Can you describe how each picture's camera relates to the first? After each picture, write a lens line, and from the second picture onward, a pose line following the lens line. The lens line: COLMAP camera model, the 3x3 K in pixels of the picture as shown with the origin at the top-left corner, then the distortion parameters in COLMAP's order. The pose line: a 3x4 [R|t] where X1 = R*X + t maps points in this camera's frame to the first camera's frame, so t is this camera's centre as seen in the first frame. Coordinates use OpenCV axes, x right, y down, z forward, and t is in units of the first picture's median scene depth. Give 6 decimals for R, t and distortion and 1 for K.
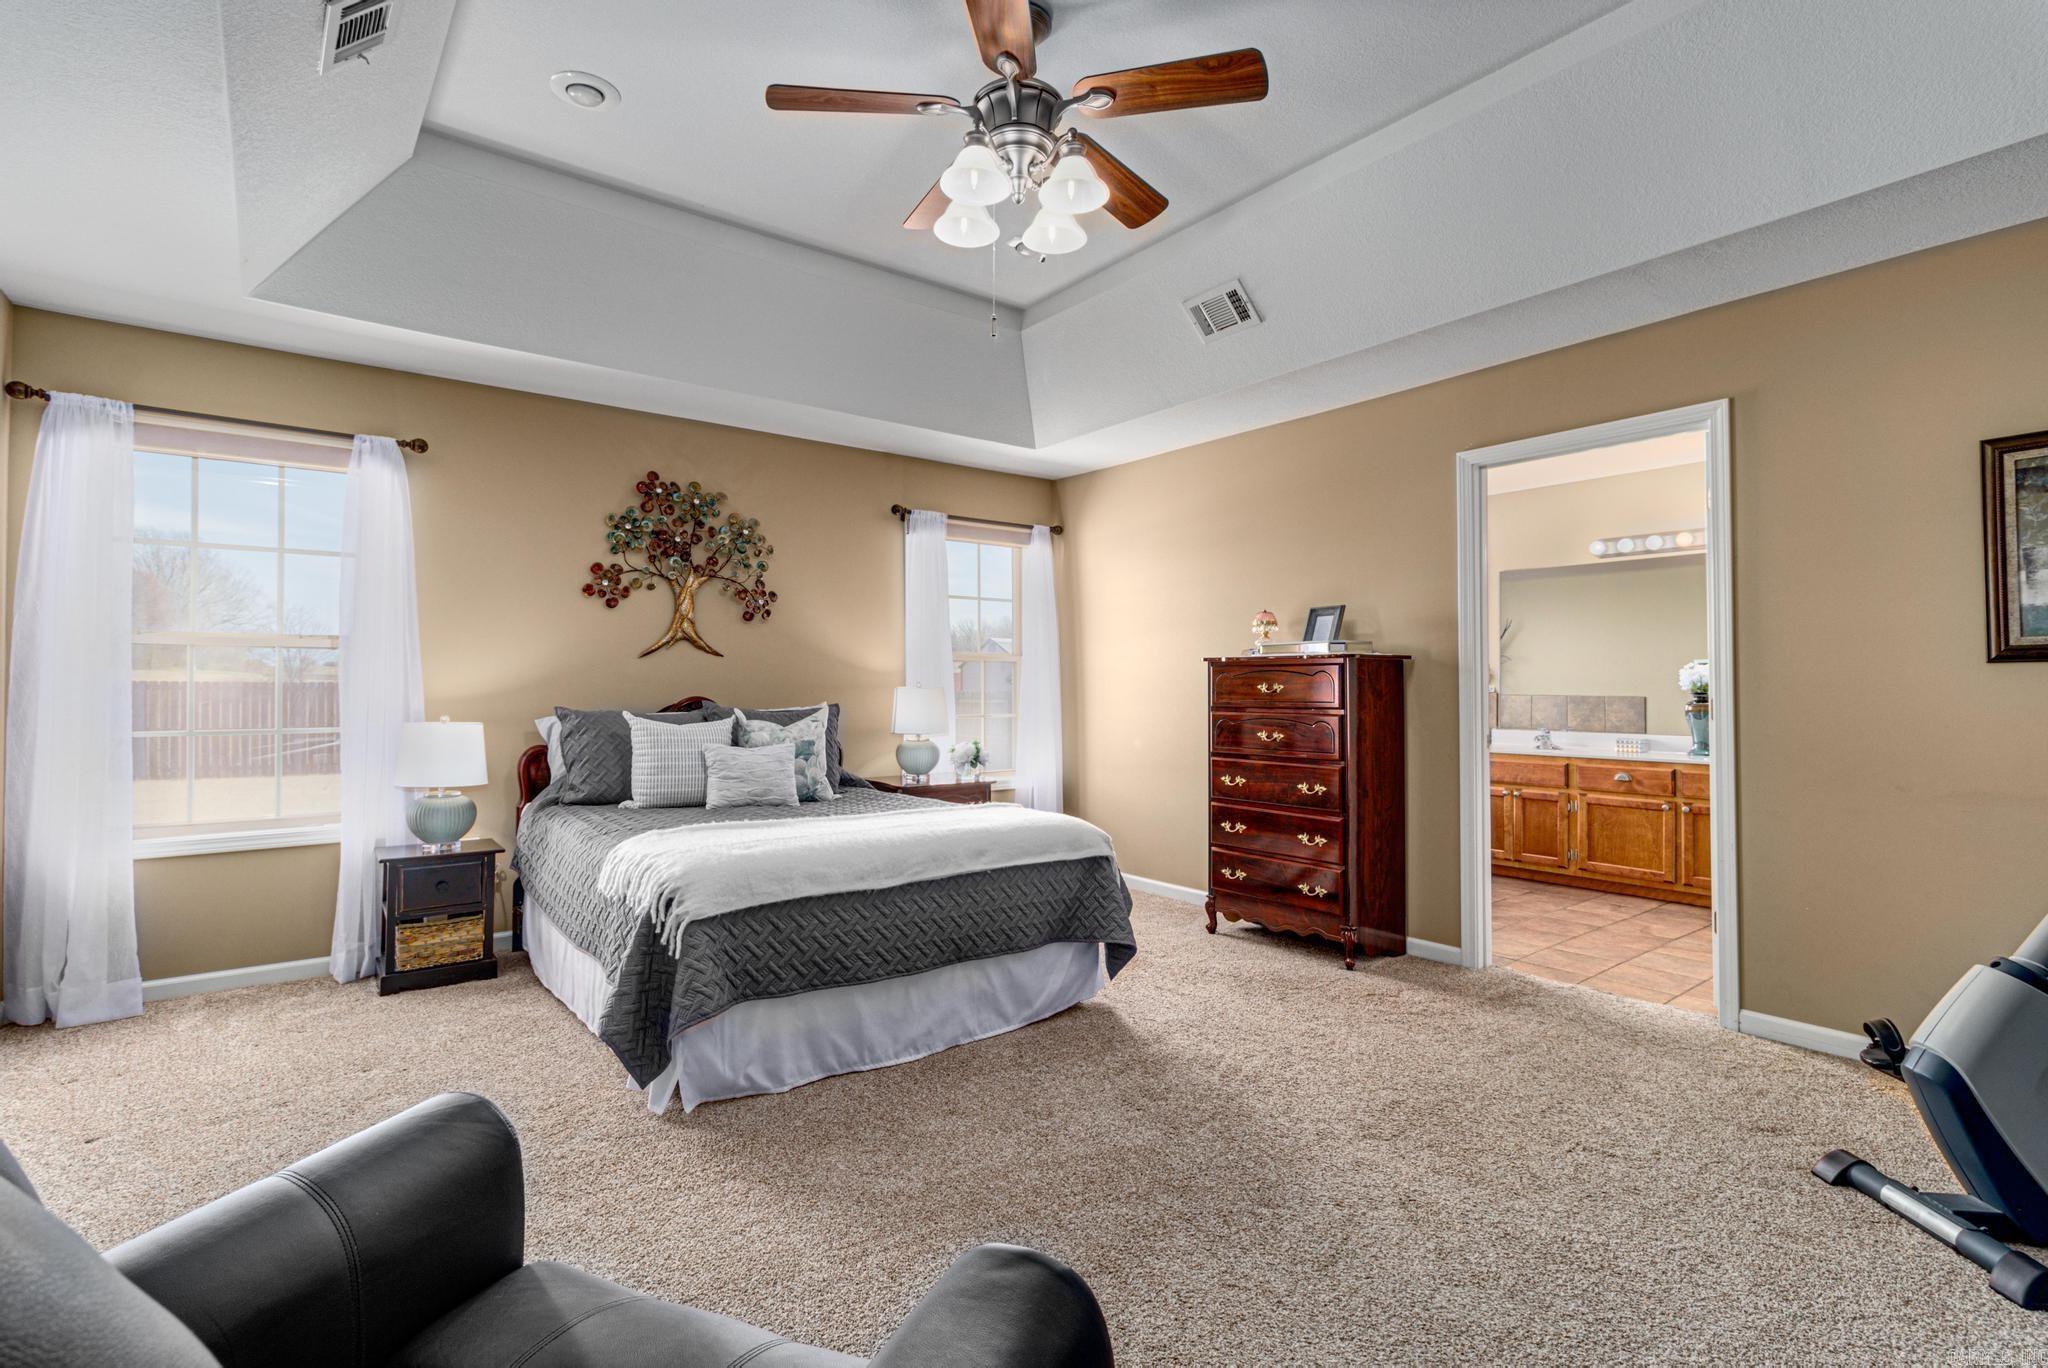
lens RADIAL K [[937.9, 0, 1032.0], [0, 937.9, 659.0], [0, 0, 1]] dist [0.001054, 0.000016]
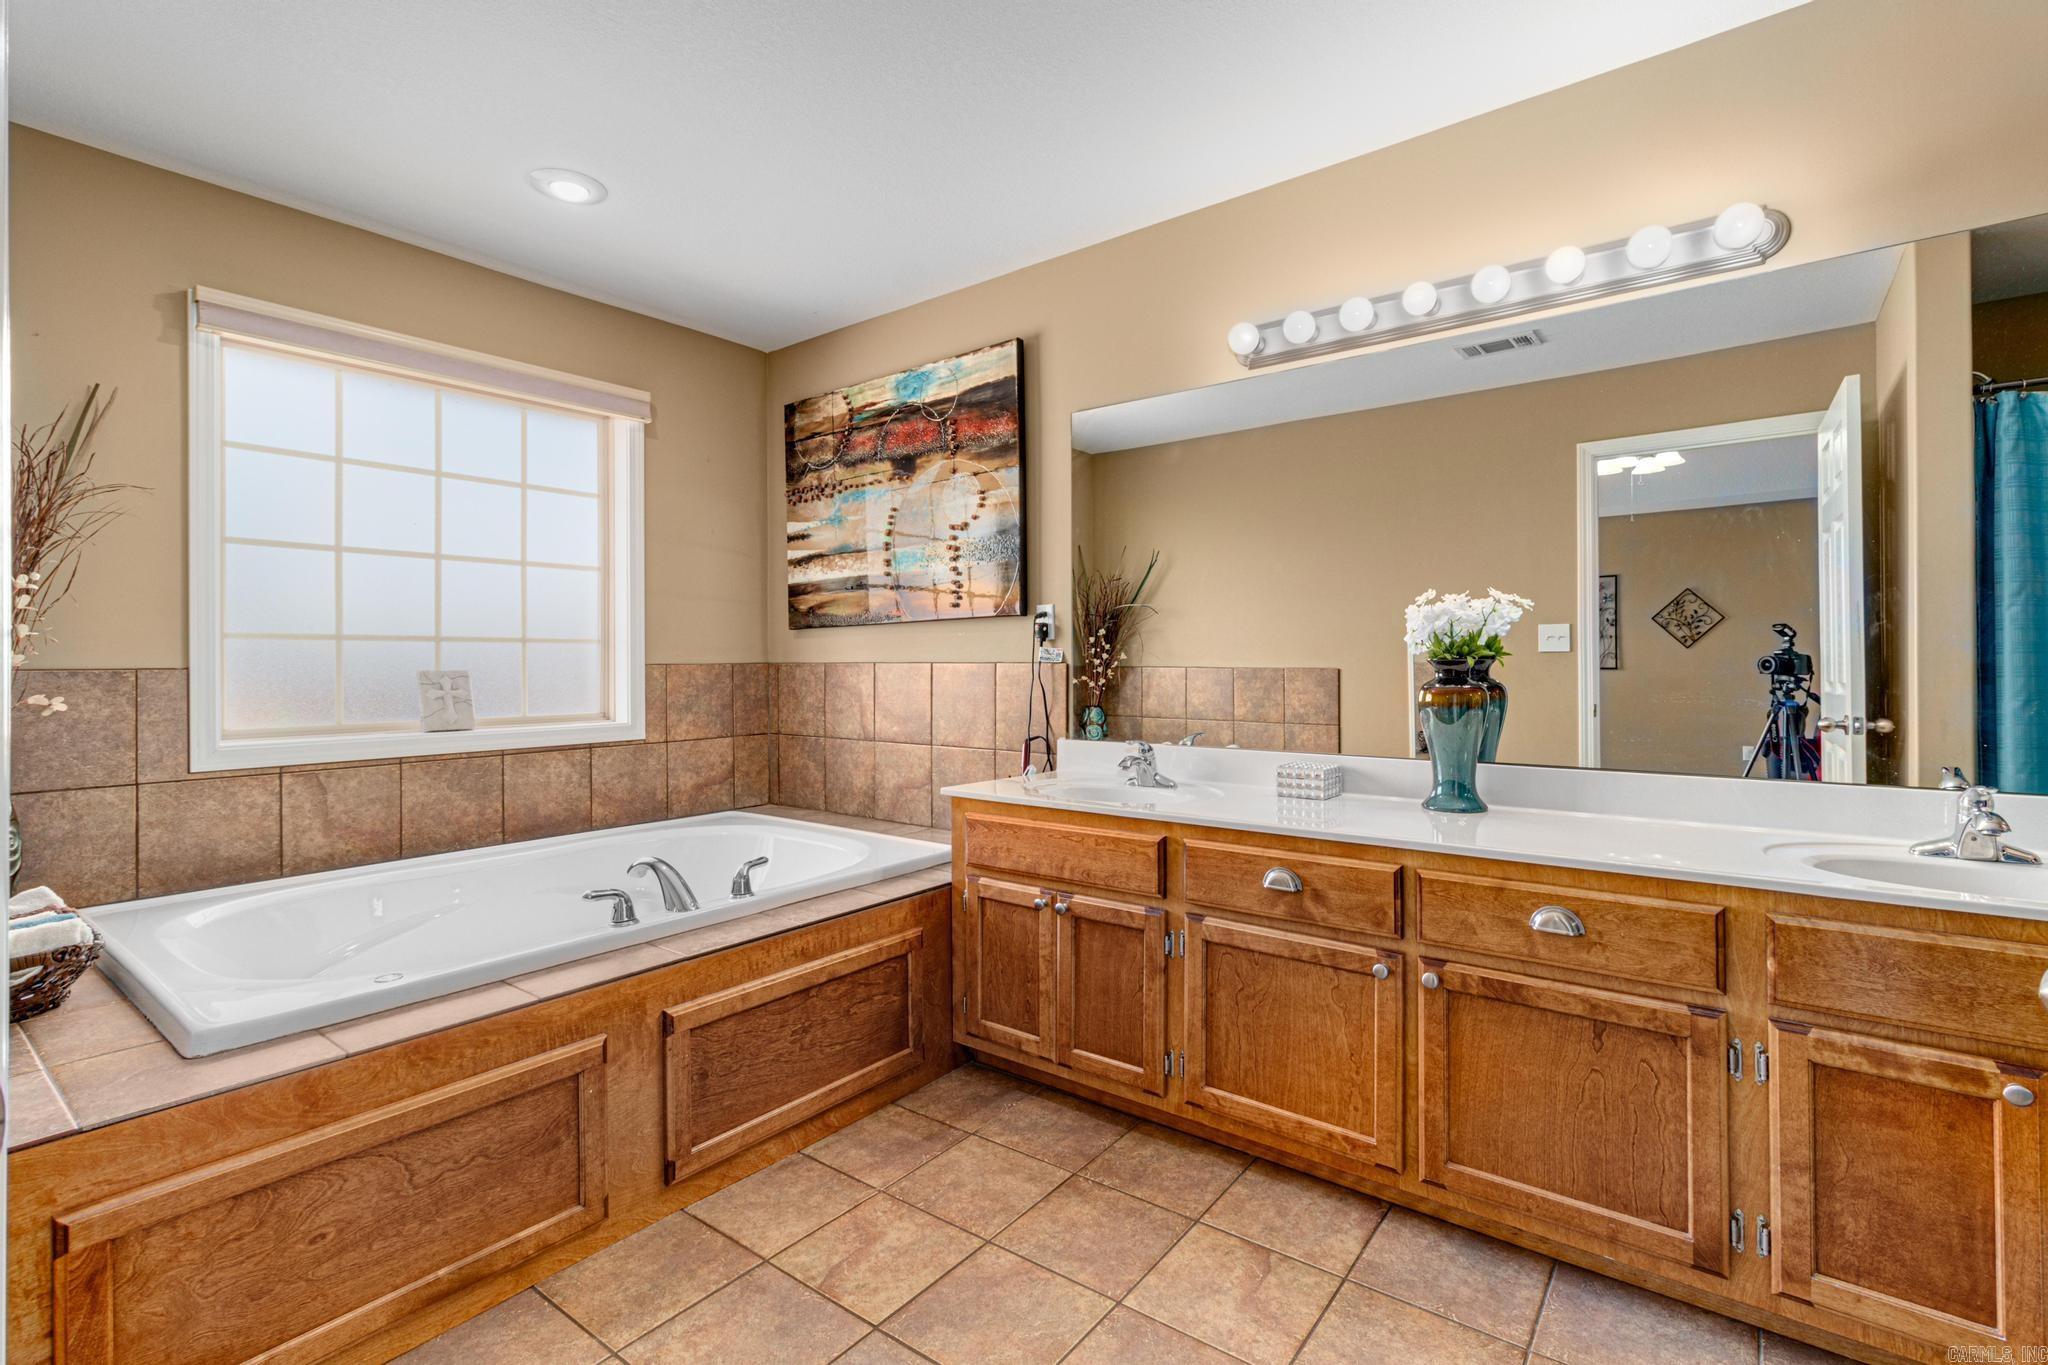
lens RADIAL K [[937.9, 0, 1032.0], [0, 937.9, 657.5], [0, 0, 1]] dist [0.001054, 0.000016]
pose [[0.966642, -0.008157, 0.256002, 0.421690], [0.001564, 0.999662, 0.025947, 0.023609], [-0.256127, -0.024681, 0.966328, 0.639723]]
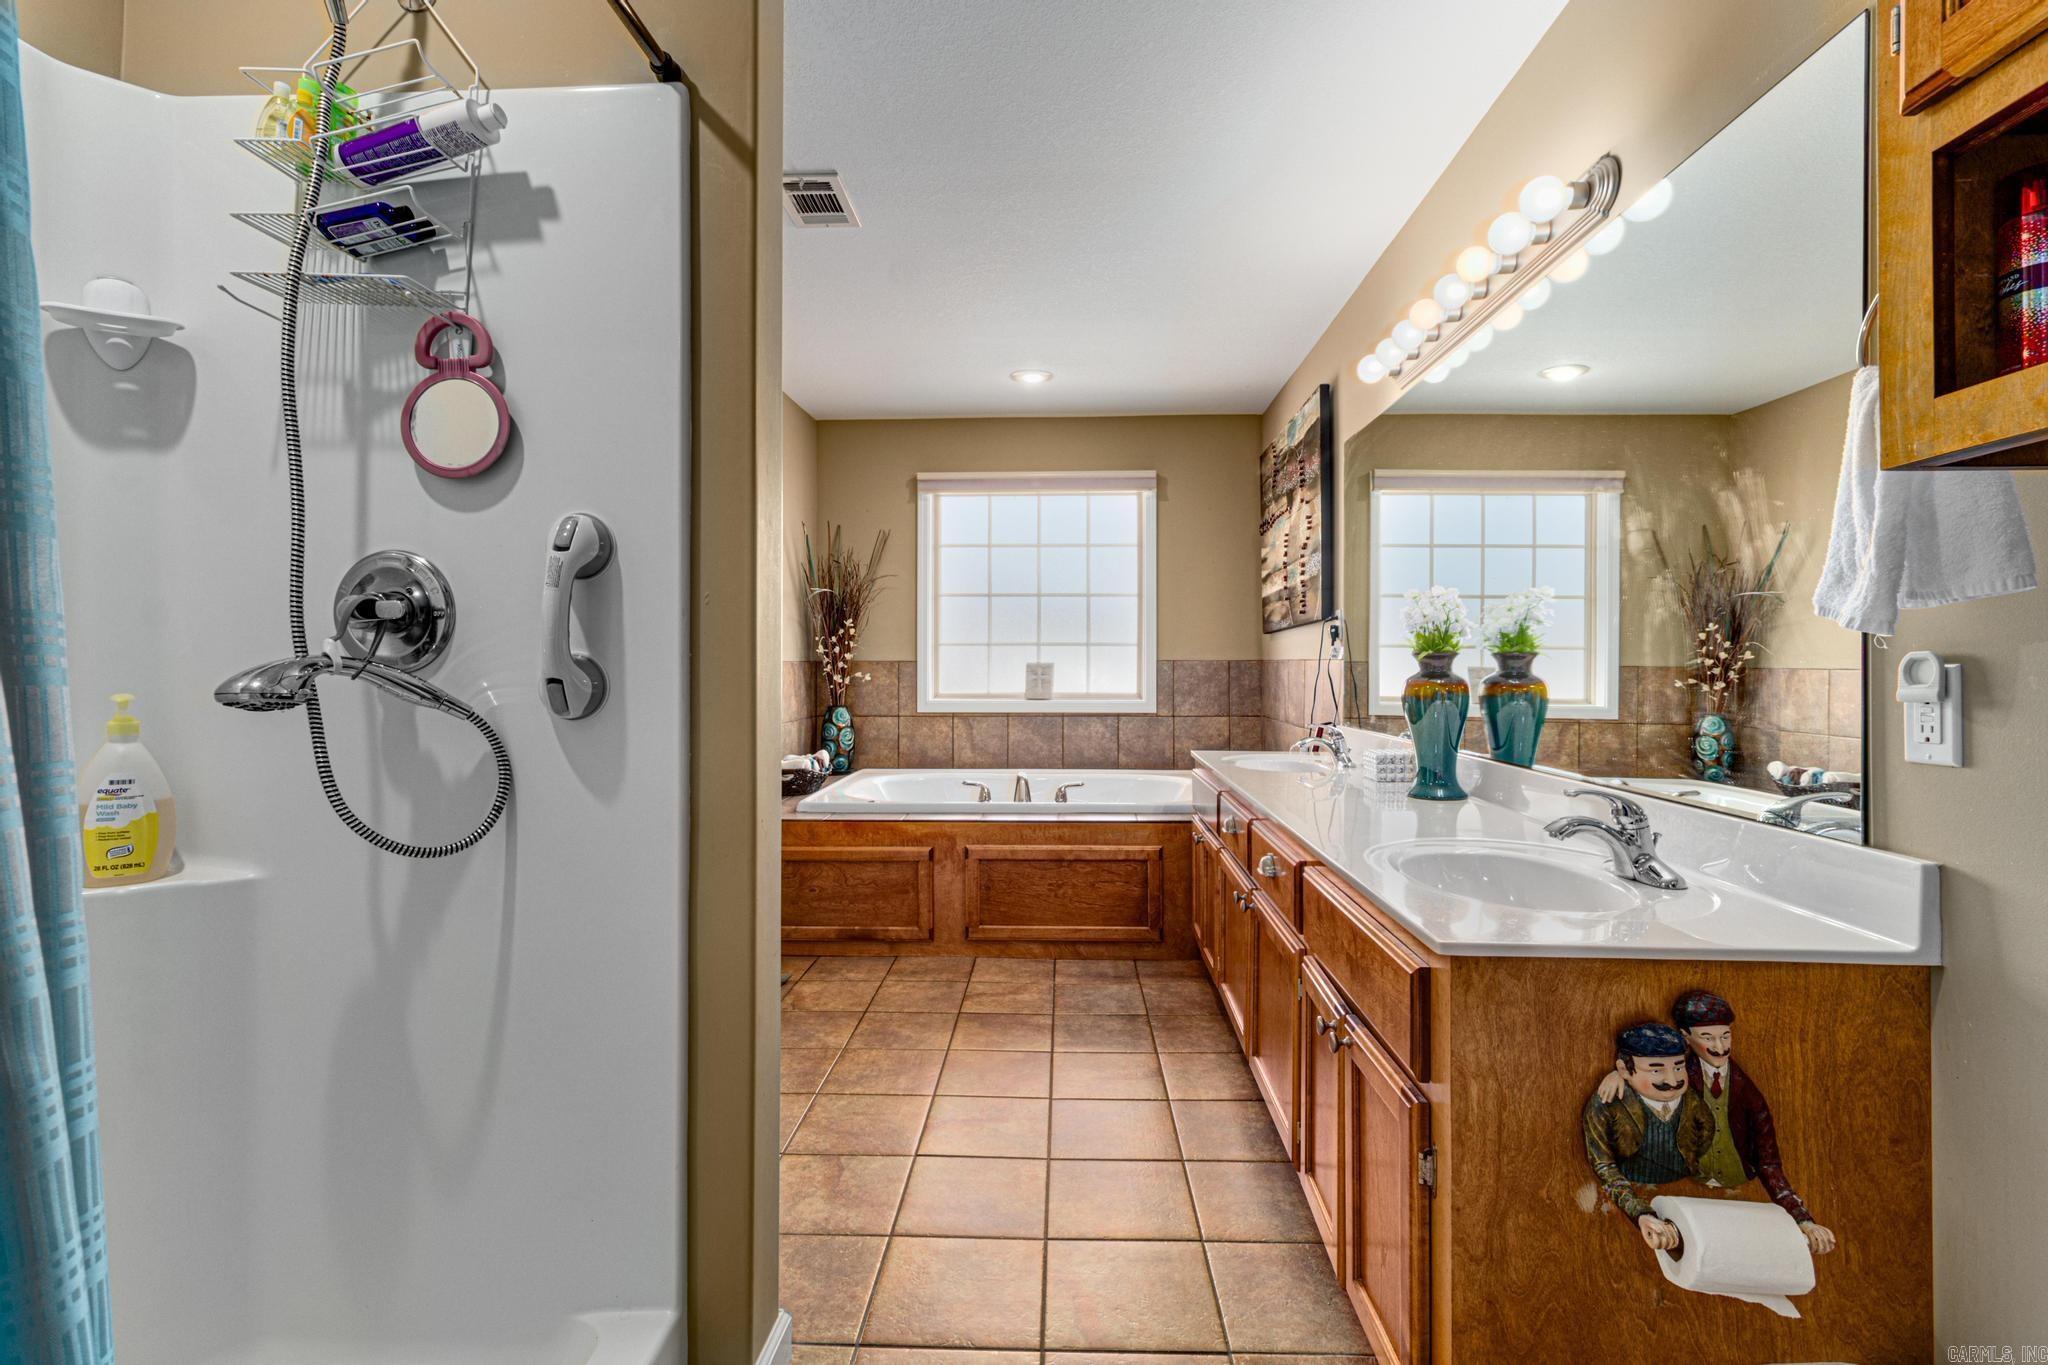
lens RADIAL K [[937.9, 0, 1032.0], [0, 937.9, 657.5], [0, 0, 1]] dist [0.001054, 0.000016]
pose [[0.775708, -0.007285, -0.631050, 0.825685], [0.020173, 0.999709, 0.013256, 0.026823], [0.630770, -0.023013, 0.775629, 0.538021]]
